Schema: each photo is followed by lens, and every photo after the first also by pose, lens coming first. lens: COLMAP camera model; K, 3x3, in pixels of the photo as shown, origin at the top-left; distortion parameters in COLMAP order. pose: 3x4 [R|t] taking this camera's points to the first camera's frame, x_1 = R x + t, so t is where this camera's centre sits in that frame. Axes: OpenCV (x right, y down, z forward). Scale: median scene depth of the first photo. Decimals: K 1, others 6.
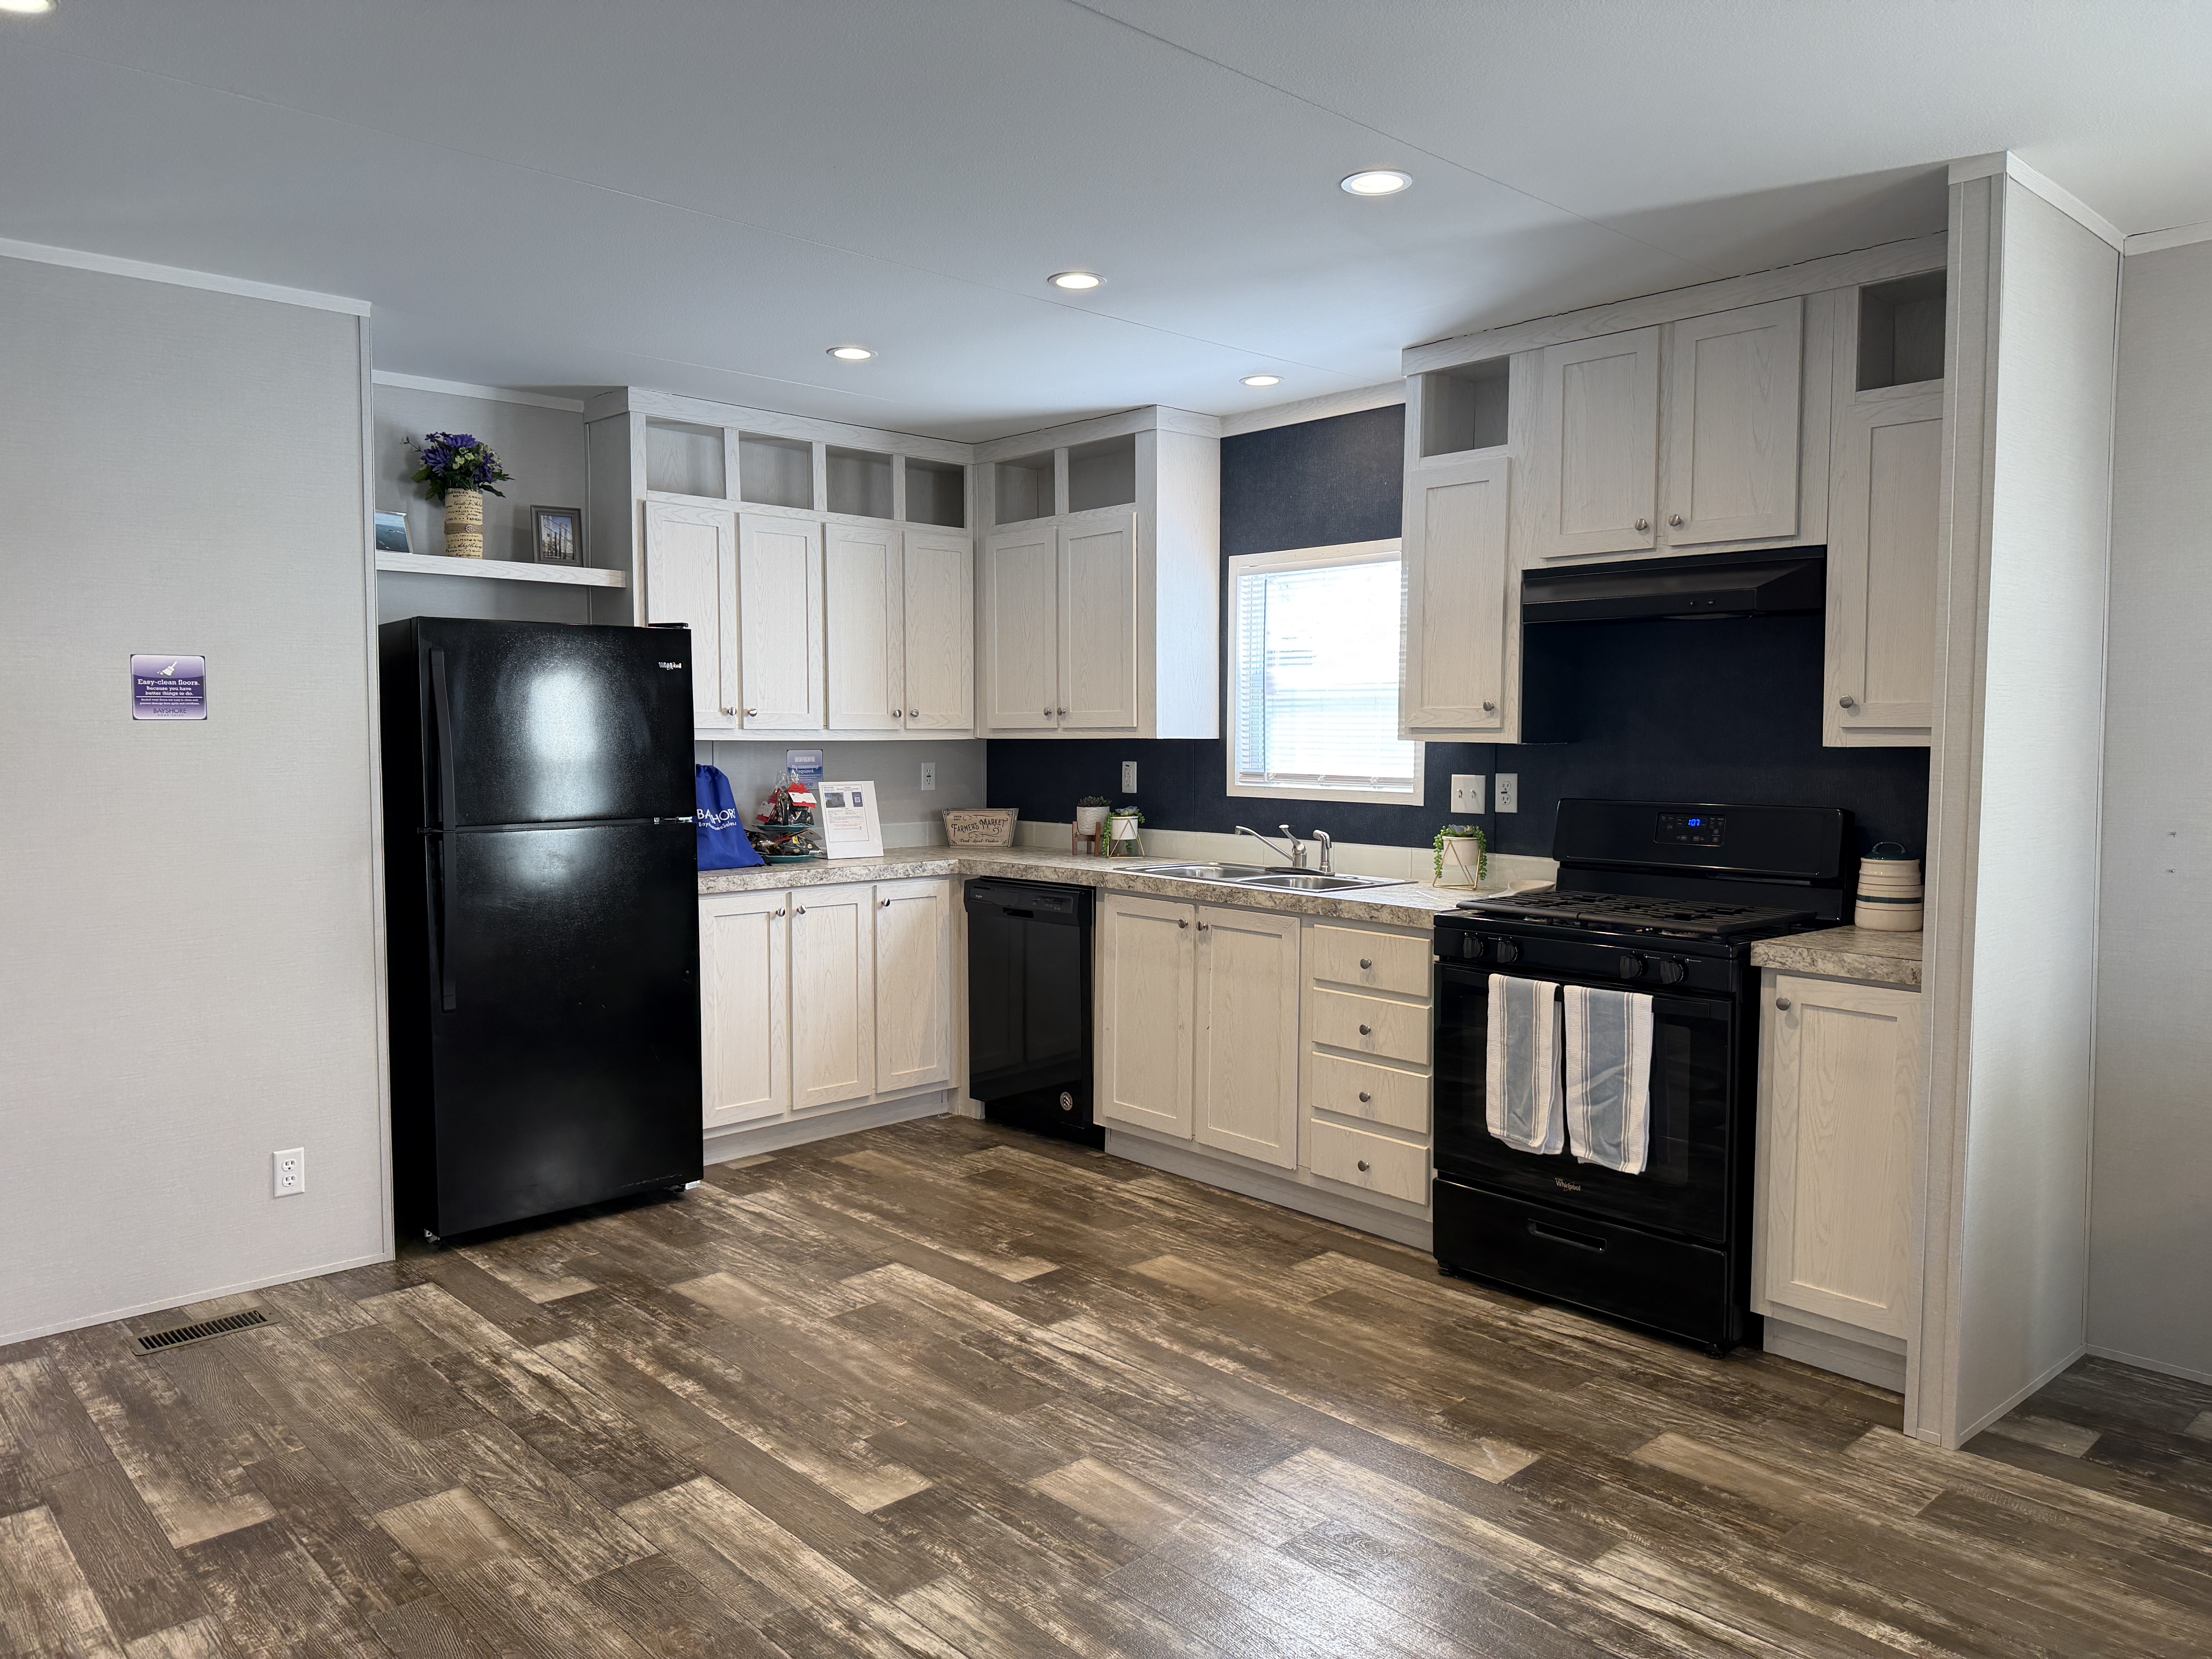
lens RADIAL K [[1671.2, 0, 1106.0], [0, 1671.2, 829.5], [0, 0, 1]] dist [-0.003583, -0.005514]
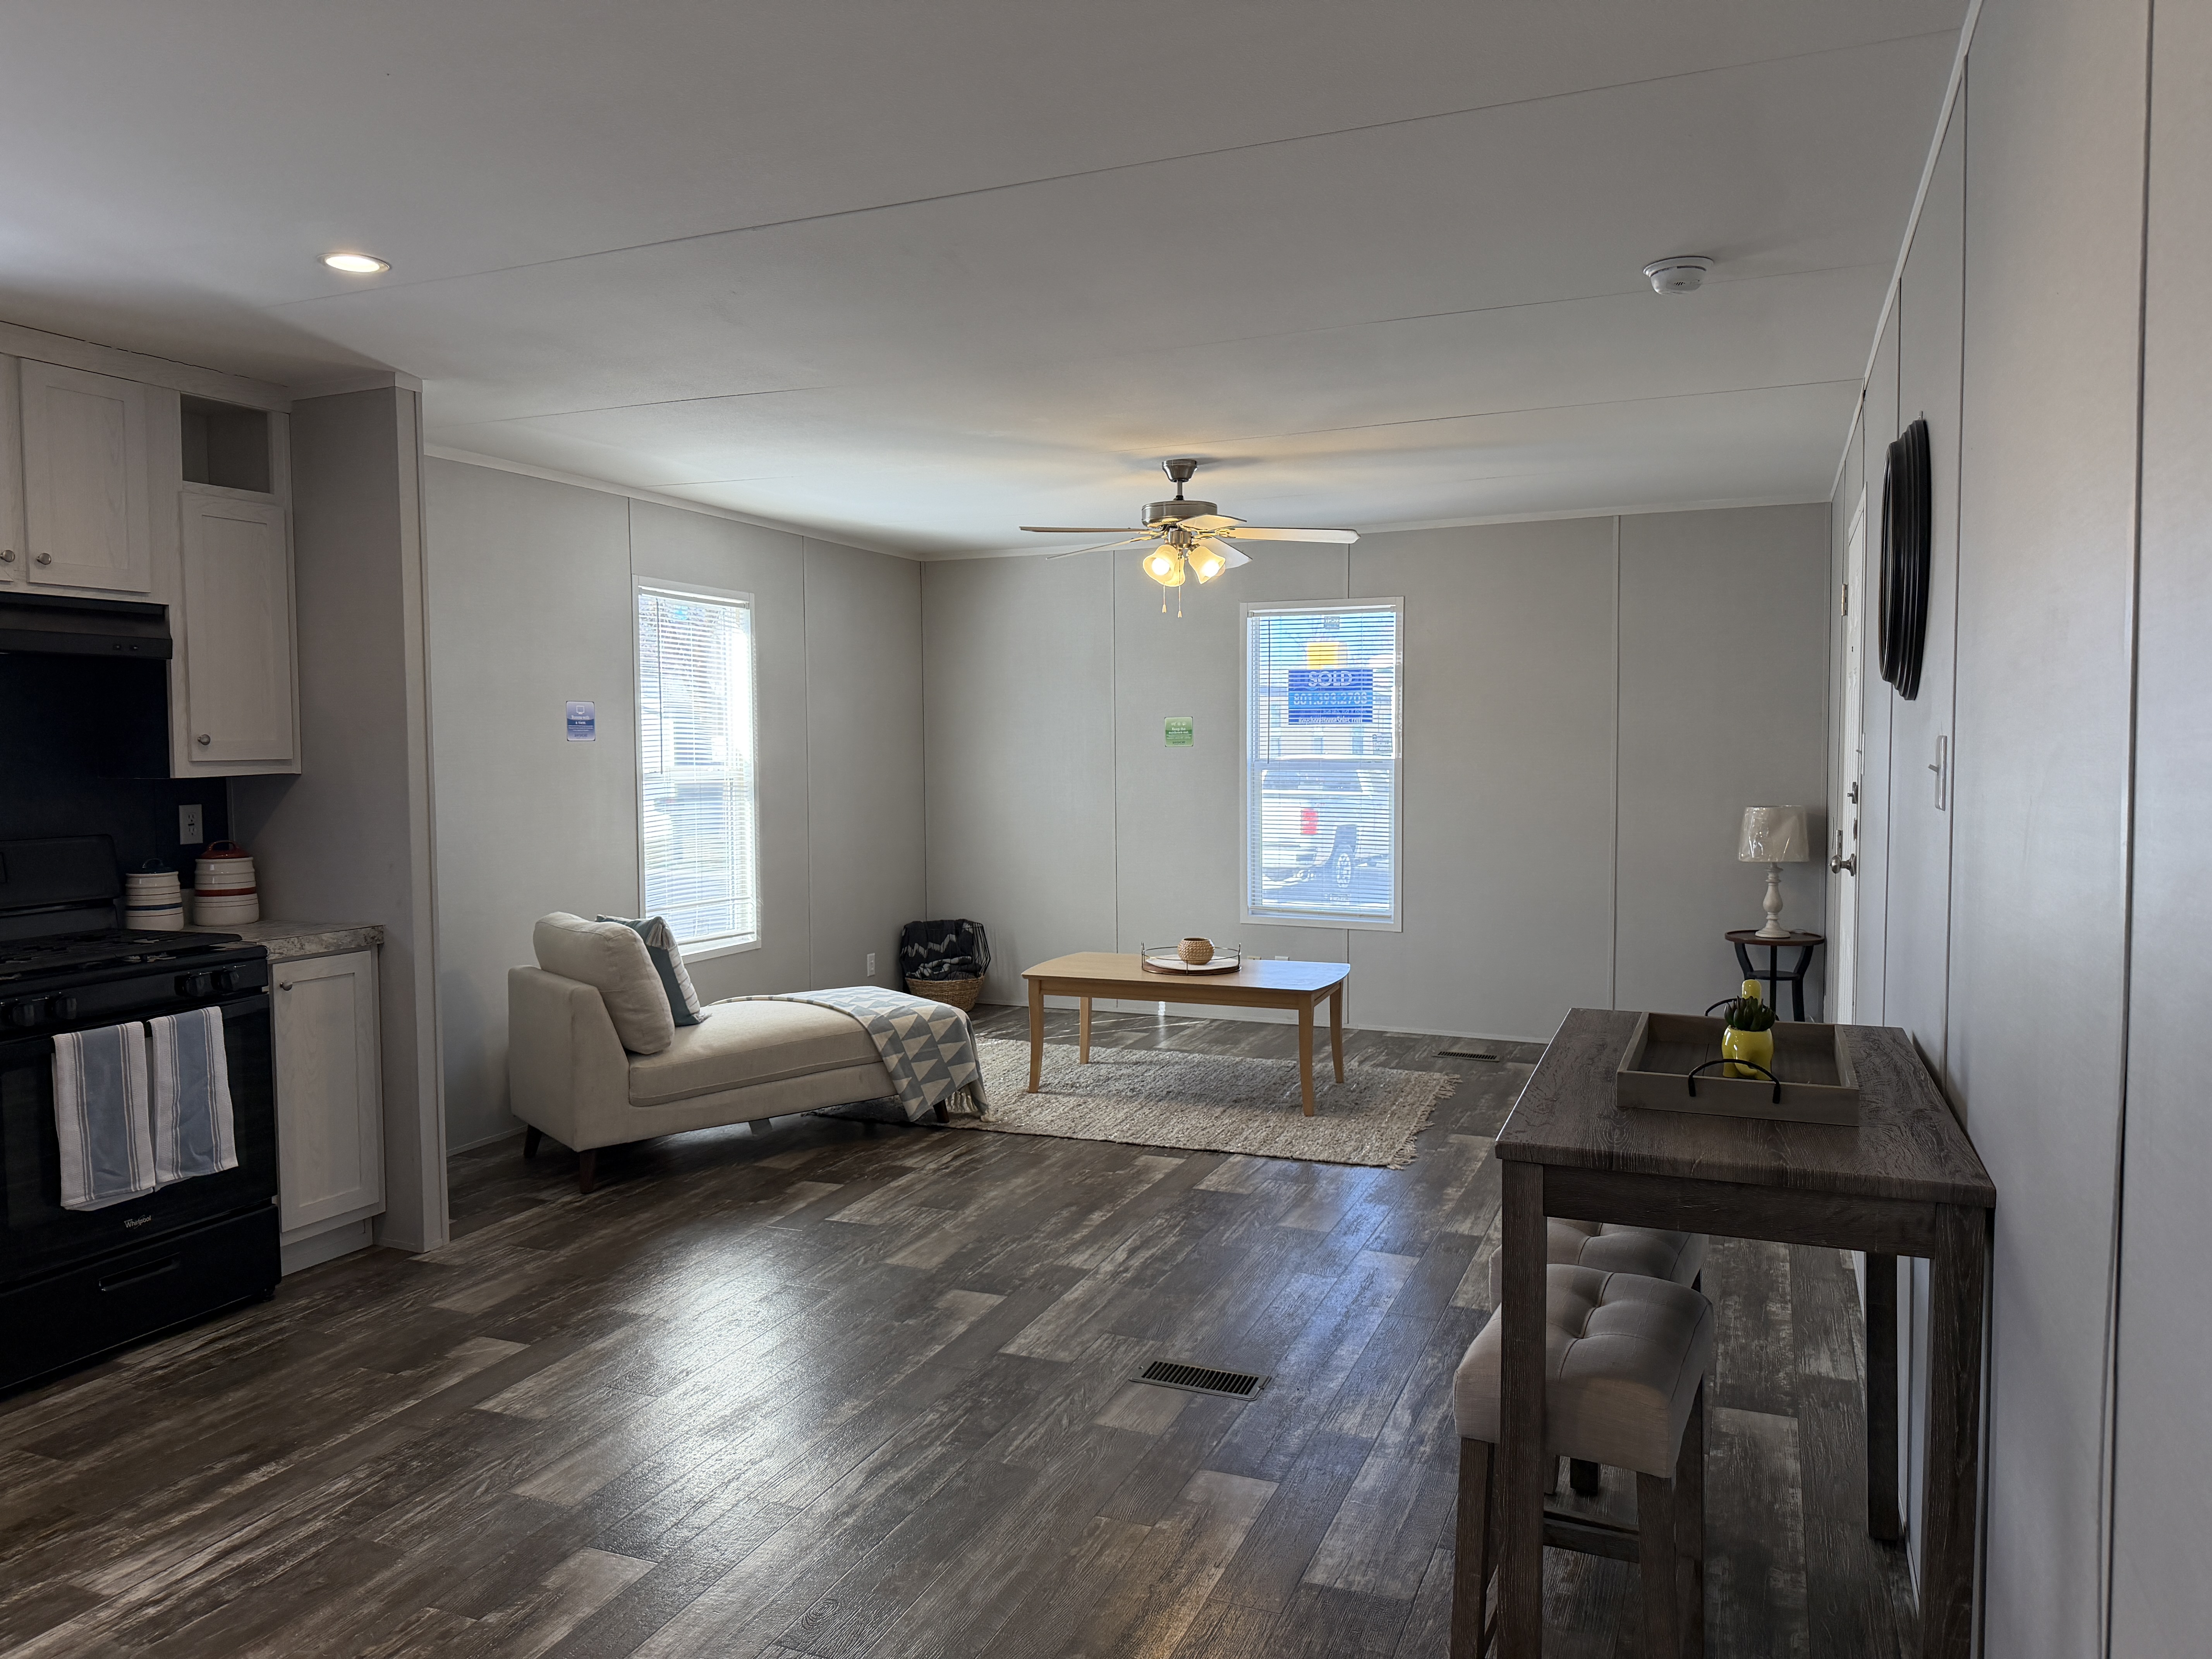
lens RADIAL K [[1671.2, 0, 1106.0], [0, 1671.2, 829.5], [0, 0, 1]] dist [-0.003583, -0.005514]
pose [[-0.471644, -0.051845, 0.880264, -0.921127], [0.055881, 0.994506, 0.088514, -0.082163], [-0.880017, 0.090937, -0.466156, 0.991262]]
